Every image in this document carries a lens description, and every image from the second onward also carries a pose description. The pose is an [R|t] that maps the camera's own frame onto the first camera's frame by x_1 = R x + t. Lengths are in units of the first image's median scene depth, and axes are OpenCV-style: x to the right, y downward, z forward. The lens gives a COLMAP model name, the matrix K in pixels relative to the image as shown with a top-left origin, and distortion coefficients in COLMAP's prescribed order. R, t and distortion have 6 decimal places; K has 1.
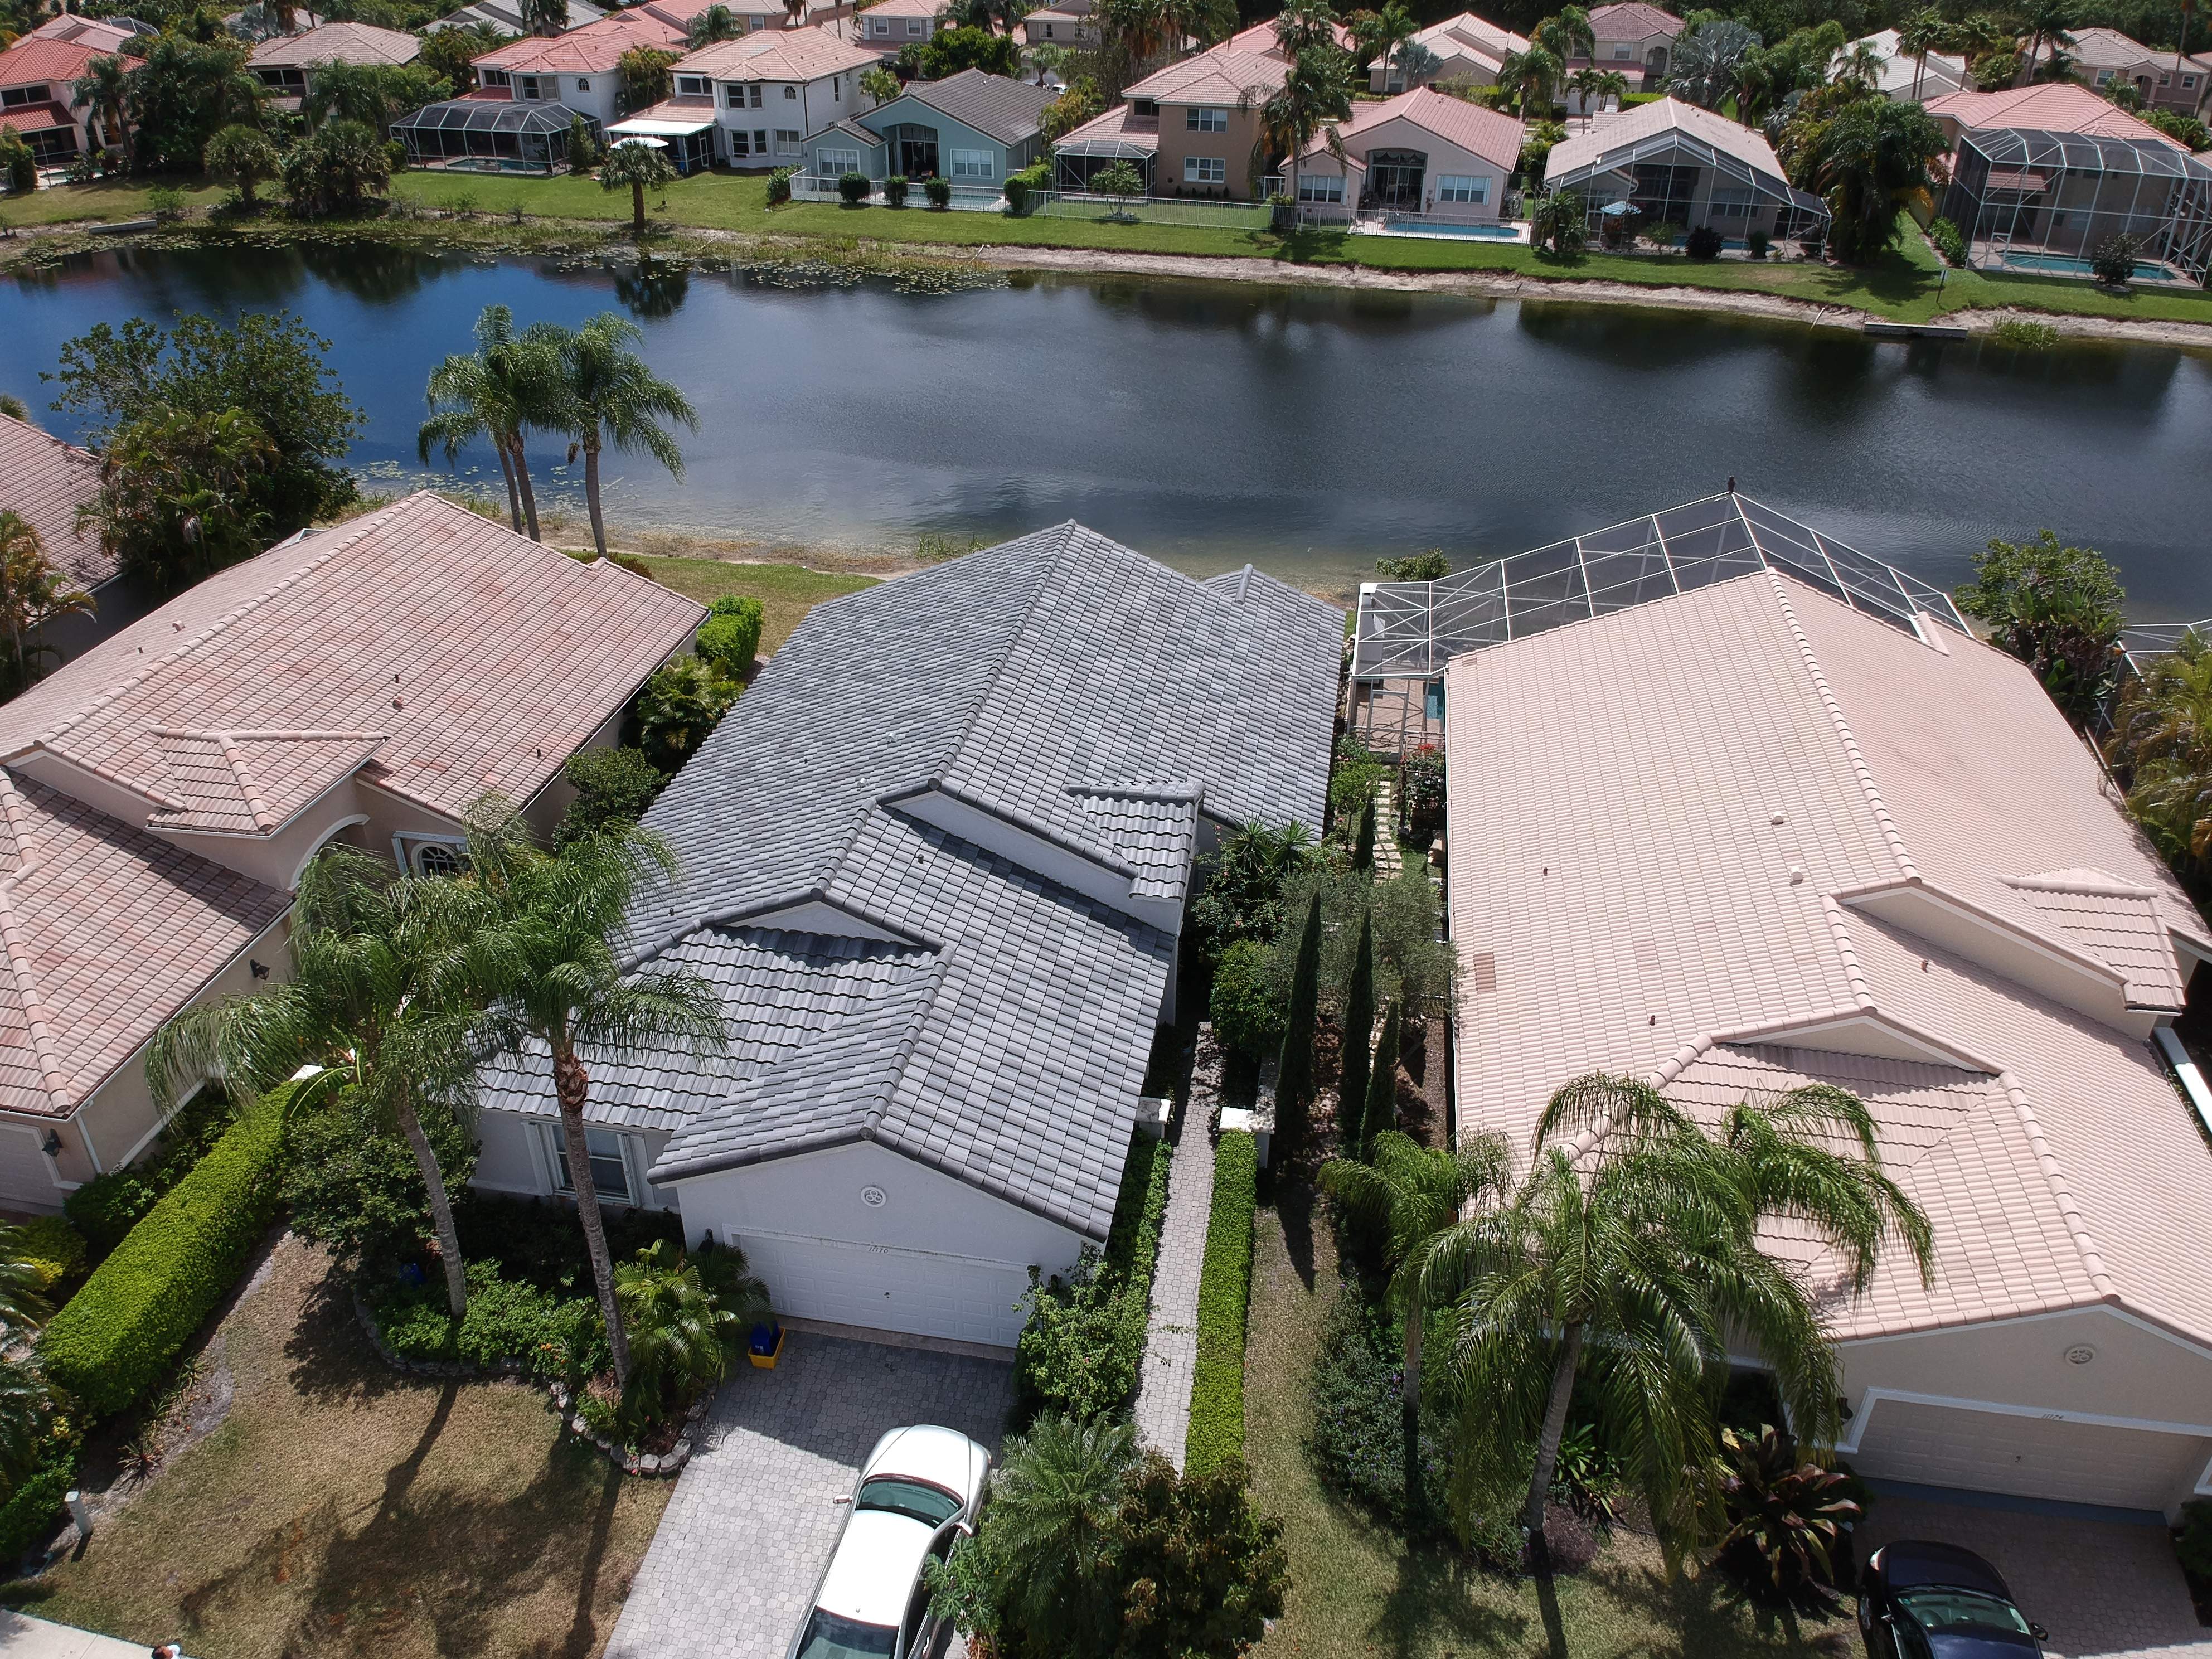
lens RADIAL K [[1653.2, 0, 1108.1], [0, 1653.2, 829.3], [0, 0, 1]] dist [0.056654, -0.122573]
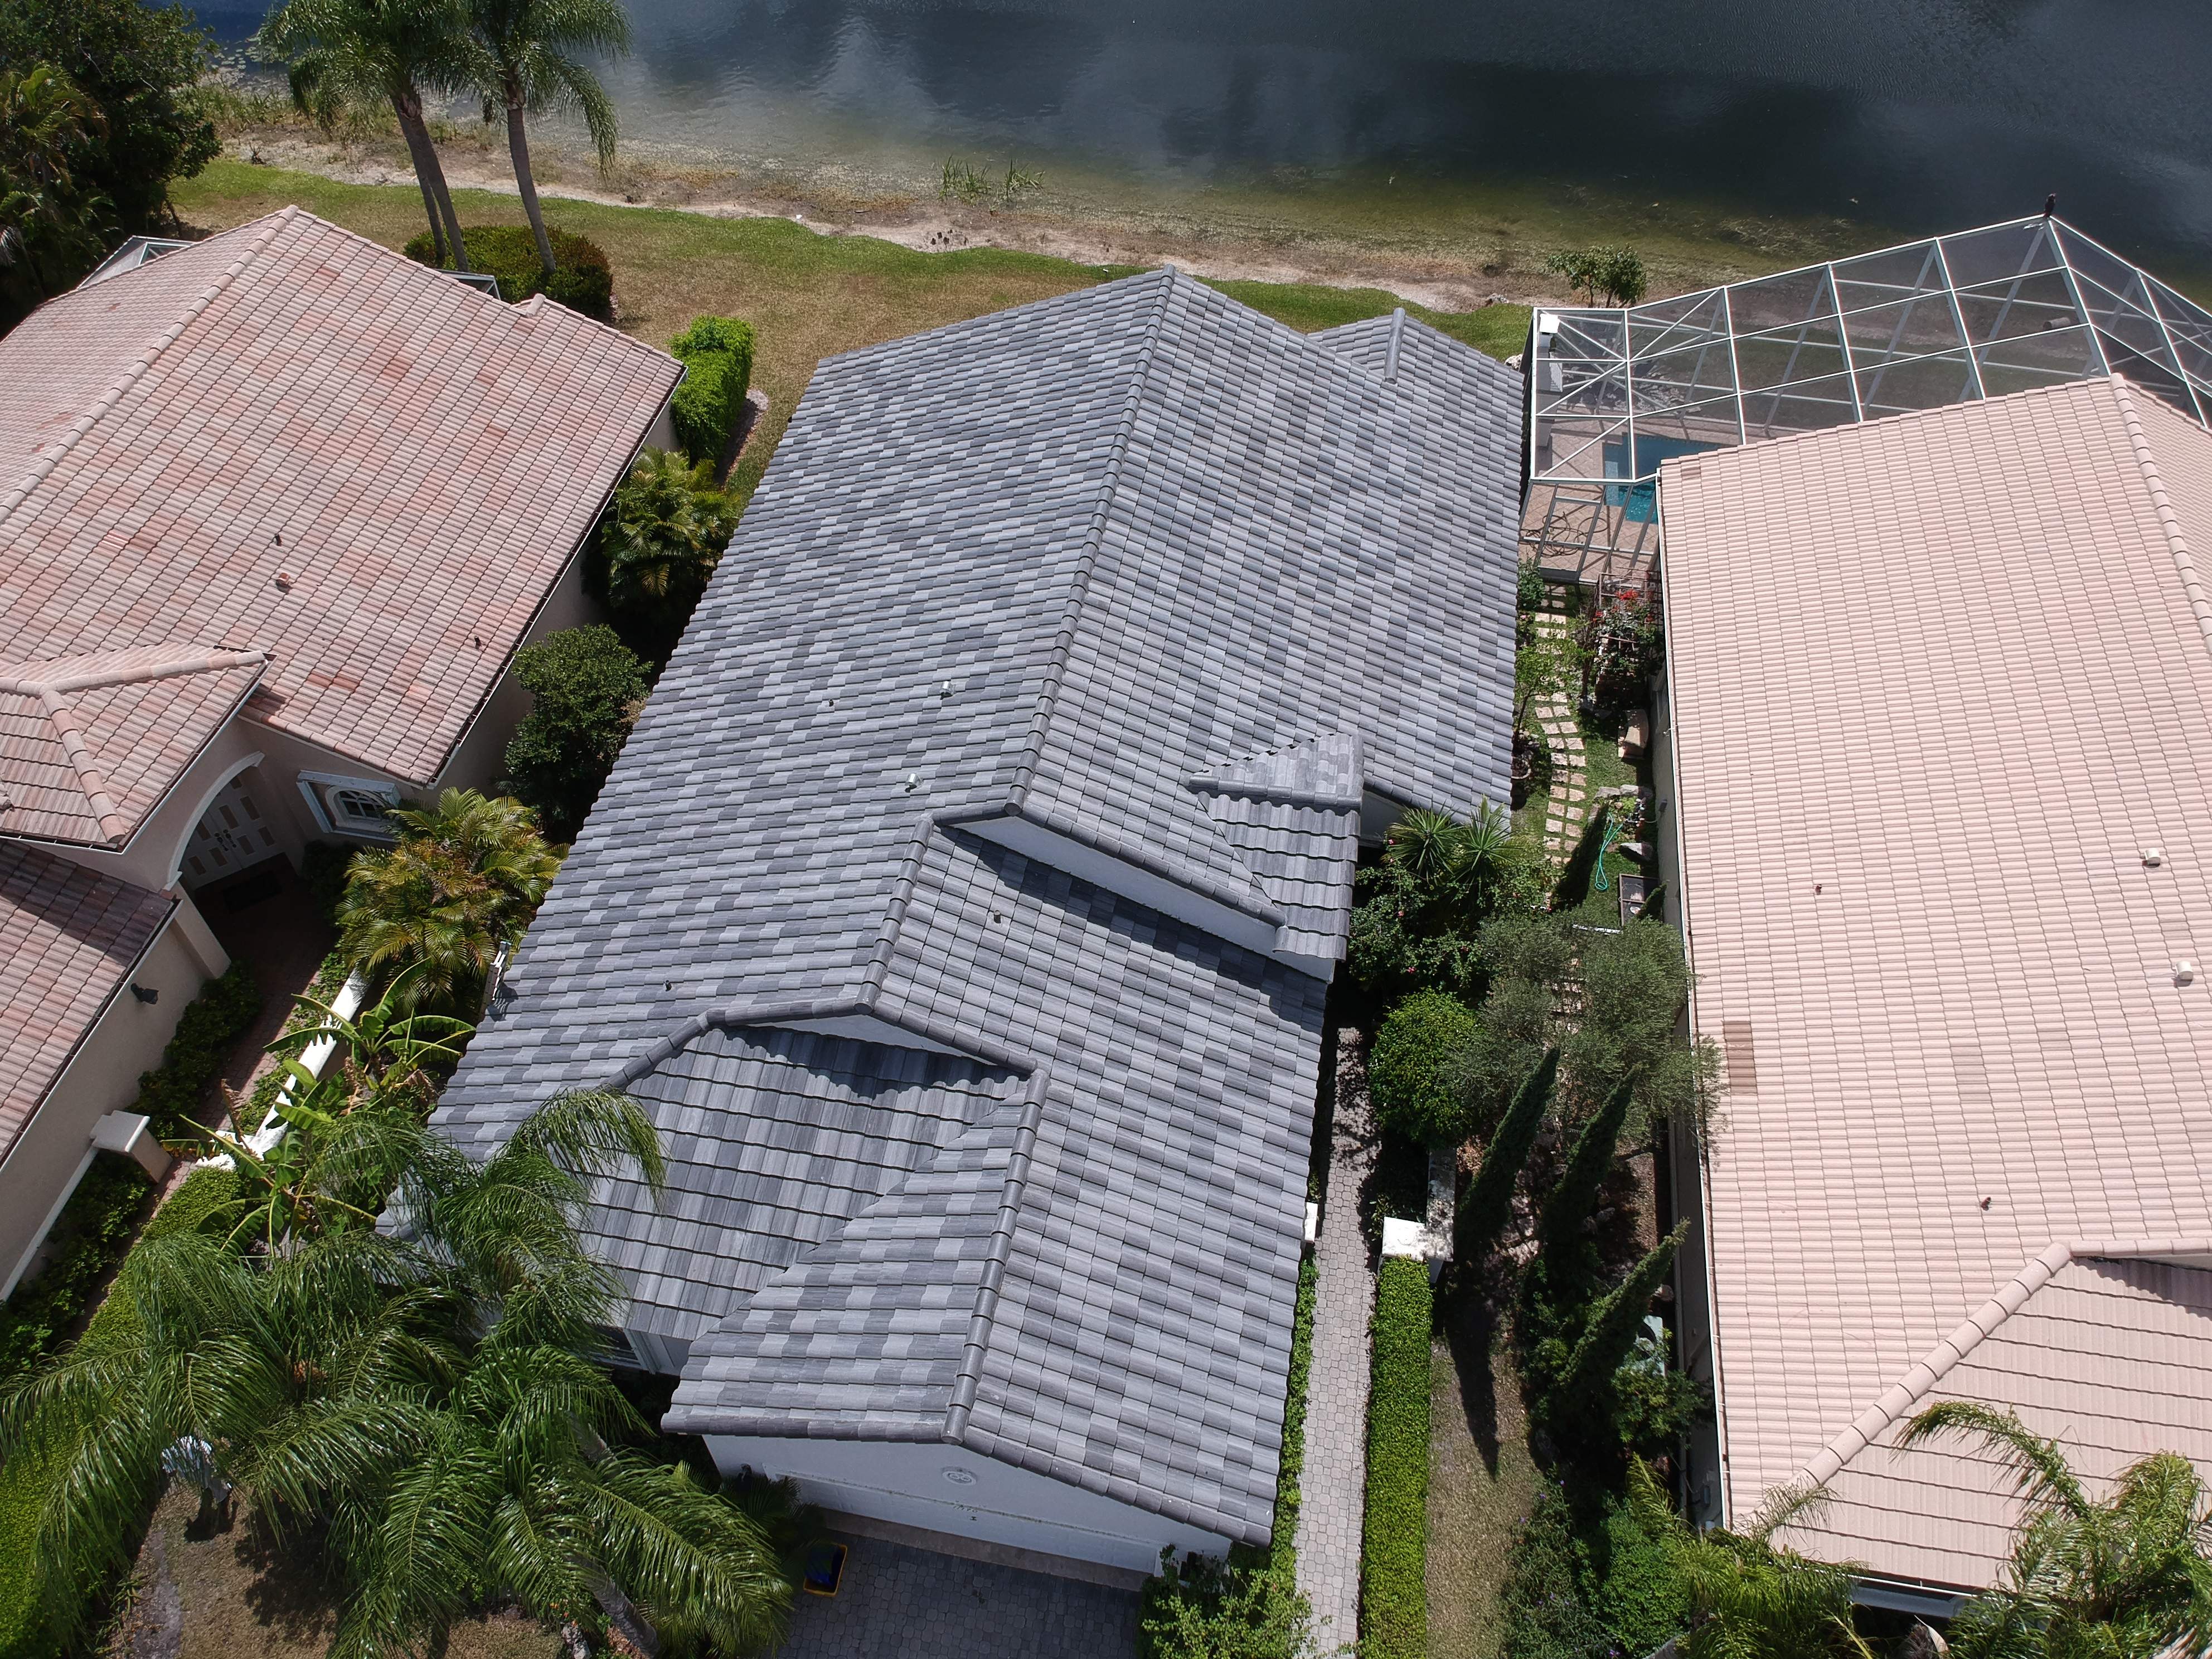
lens RADIAL K [[1653.2, 0, 1105.0], [0, 1653.2, 820.7], [0, 0, 1]] dist [0.056654, -0.122573]
pose [[0.999933, 0.010985, -0.003515, -0.061471], [-0.009329, 0.949569, 0.313419, -0.249969], [0.006781, -0.313365, 0.949609, 0.302451]]
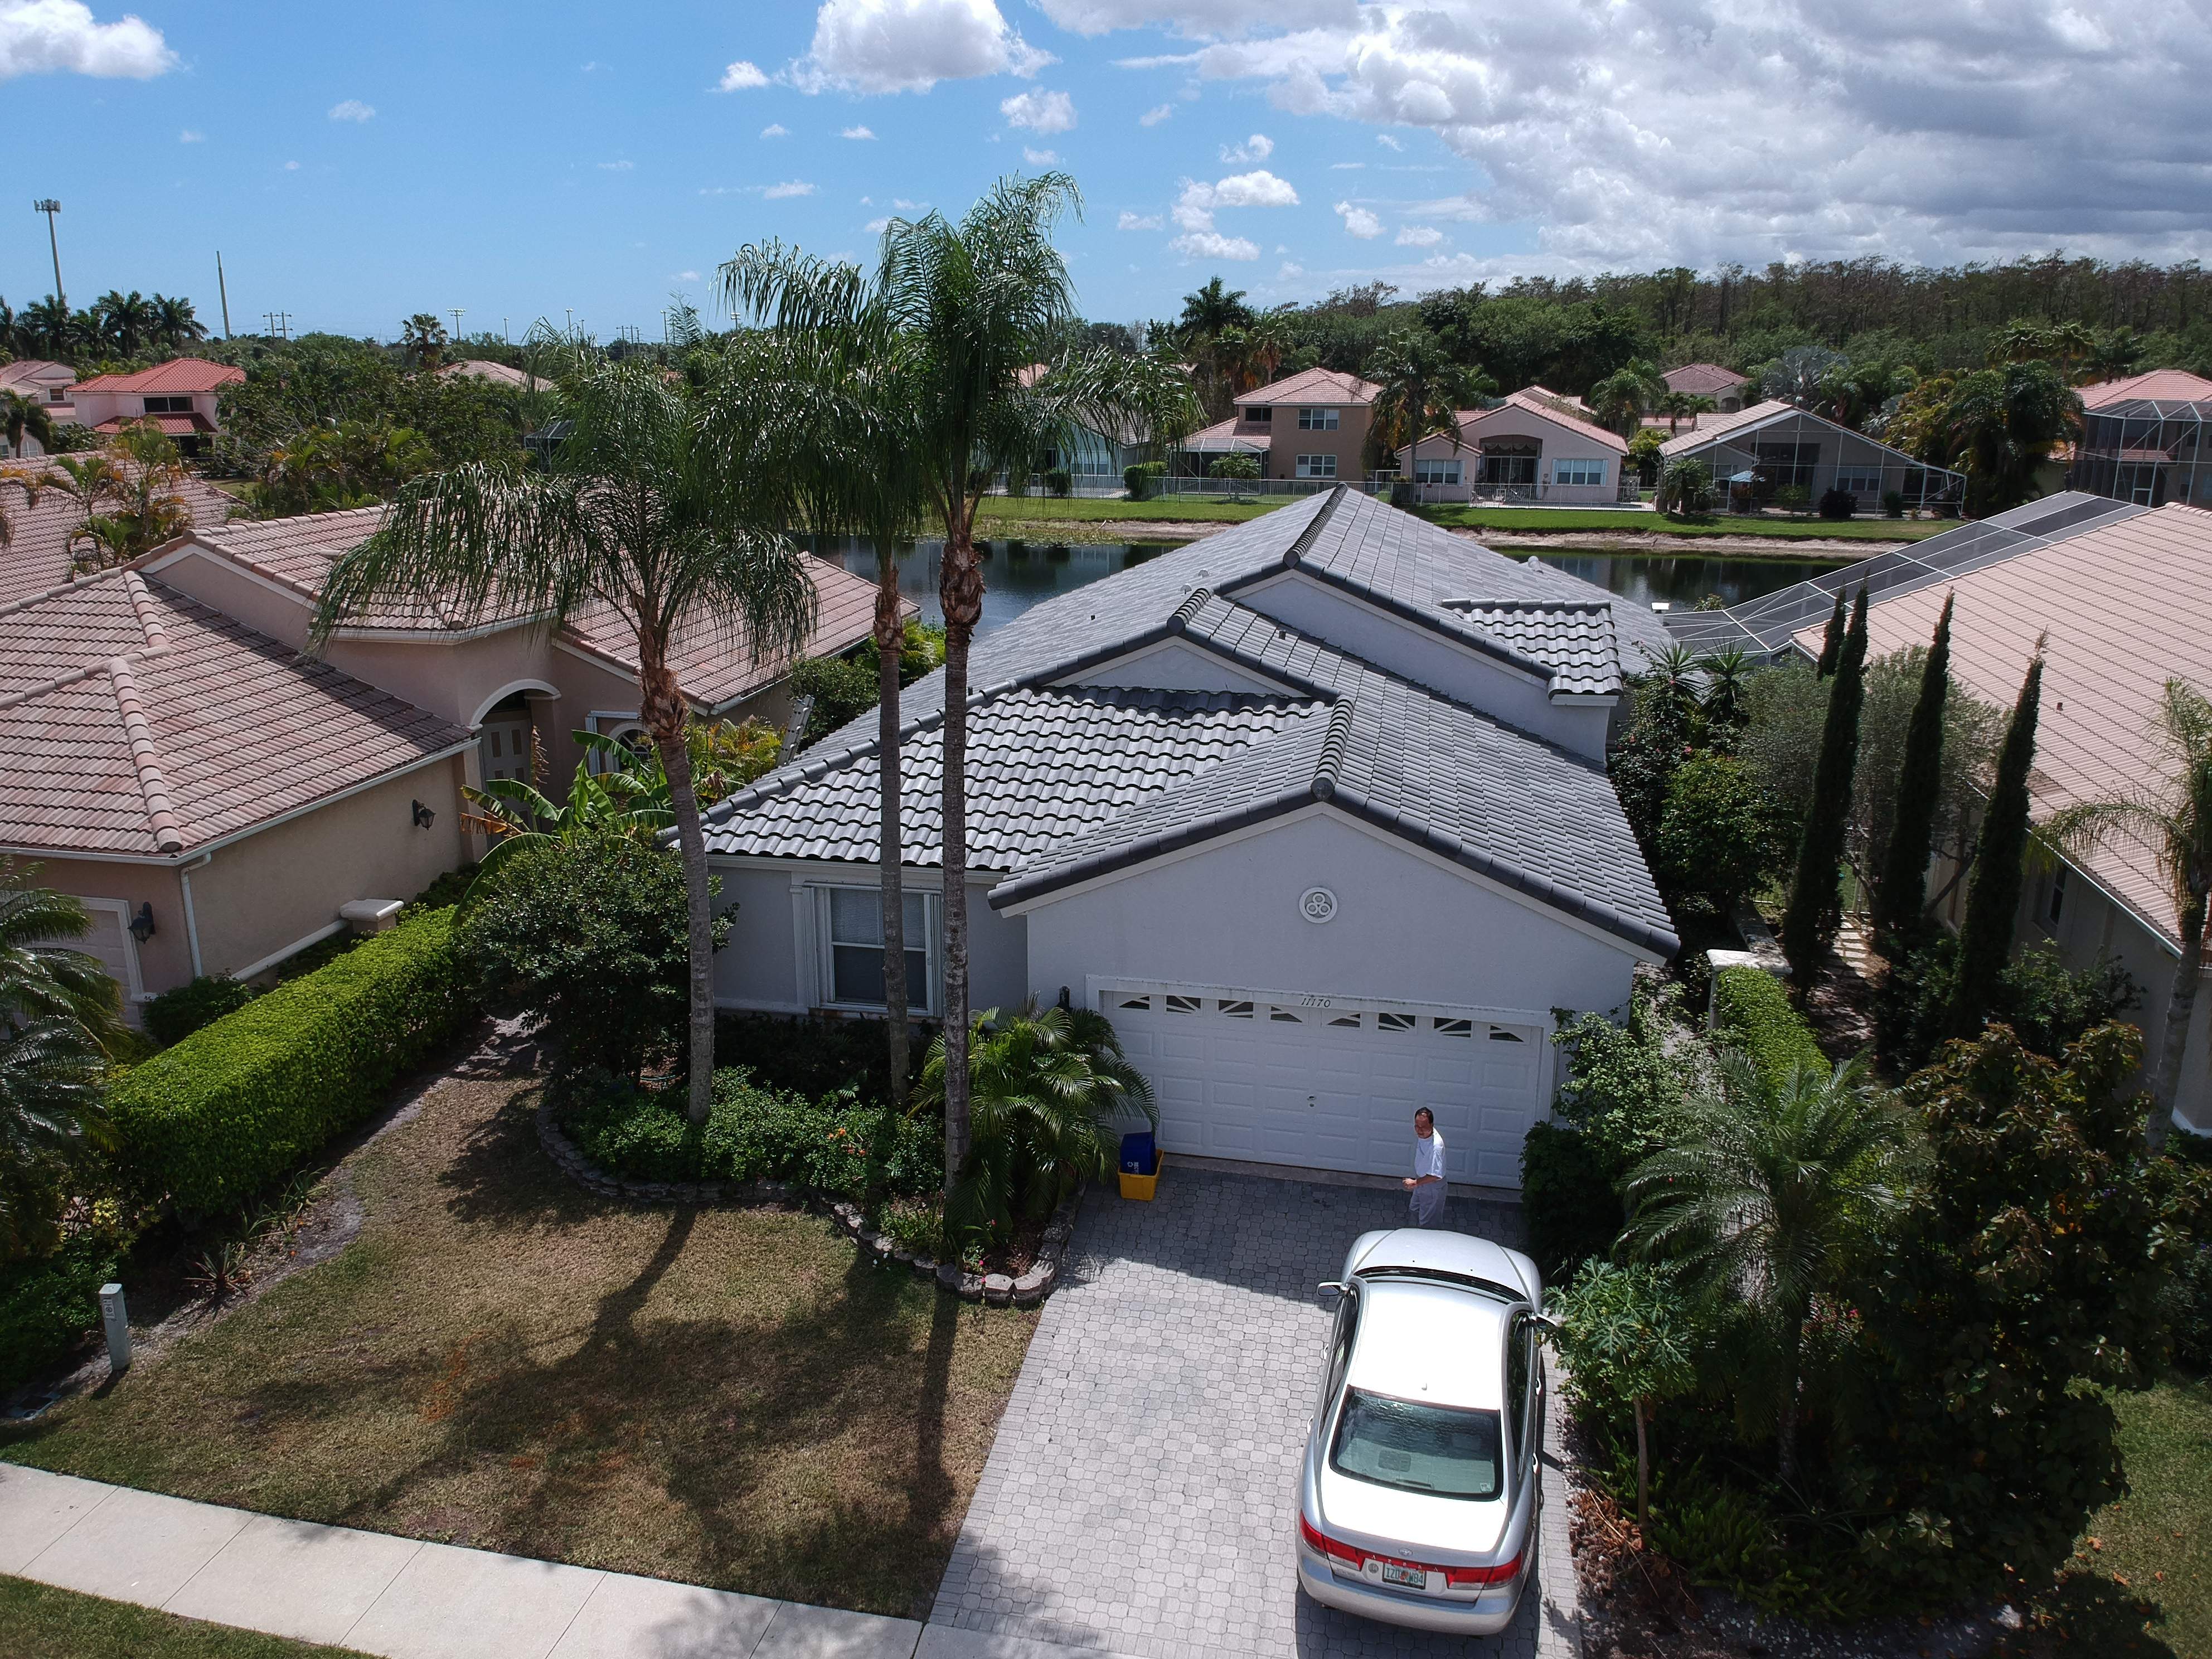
lens RADIAL K [[1653.2, 0, 1092.1], [0, 1653.2, 823.4], [0, 0, 1]] dist [0.056654, -0.122573]
pose [[0.999648, -0.000881, -0.026511, -0.179196], [-0.006359, 0.962341, -0.271771, 0.310245], [0.025752, 0.271844, 0.961997, 0.262592]]
